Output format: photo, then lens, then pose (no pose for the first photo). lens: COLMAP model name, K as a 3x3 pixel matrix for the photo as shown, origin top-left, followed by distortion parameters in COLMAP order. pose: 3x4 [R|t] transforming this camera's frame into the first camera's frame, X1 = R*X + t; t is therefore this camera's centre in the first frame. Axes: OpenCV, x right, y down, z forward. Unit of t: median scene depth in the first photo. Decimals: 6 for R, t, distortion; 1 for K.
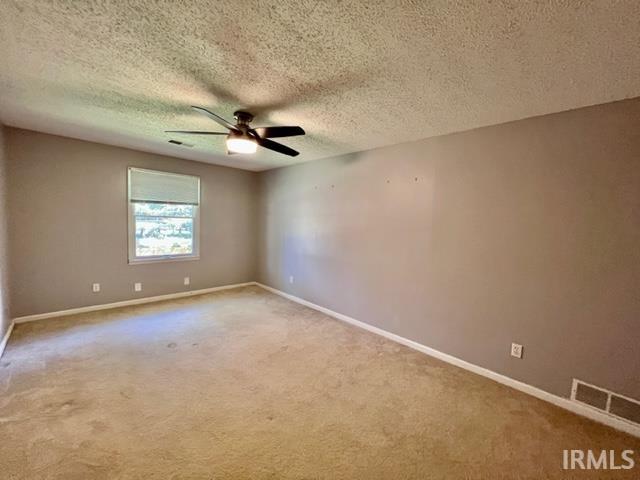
lens RADIAL K [[255.2, 0, 319.5], [0, 255.2, 239.8], [0, 0, 1]] dist [0.000182, 0.001047]
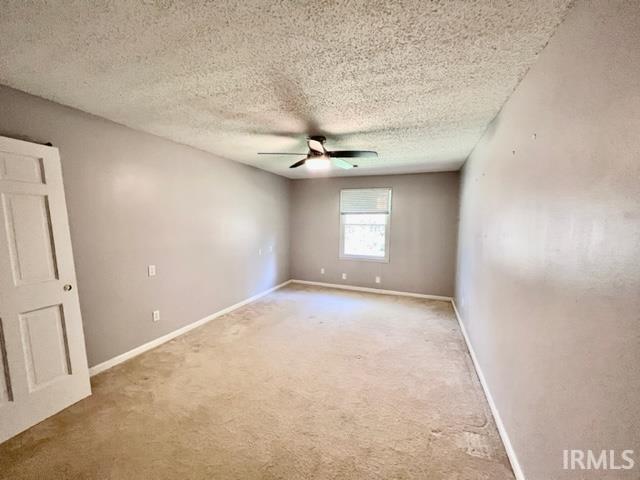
lens RADIAL K [[255.2, 0, 319.4], [0, 255.2, 239.1], [0, 0, 1]] dist [0.000182, 0.001047]
pose [[0.404502, 0.031199, -0.914005, 0.487799], [-0.067553, 0.997707, 0.004160, -0.010905], [0.912039, 0.060061, 0.405682, 0.321882]]
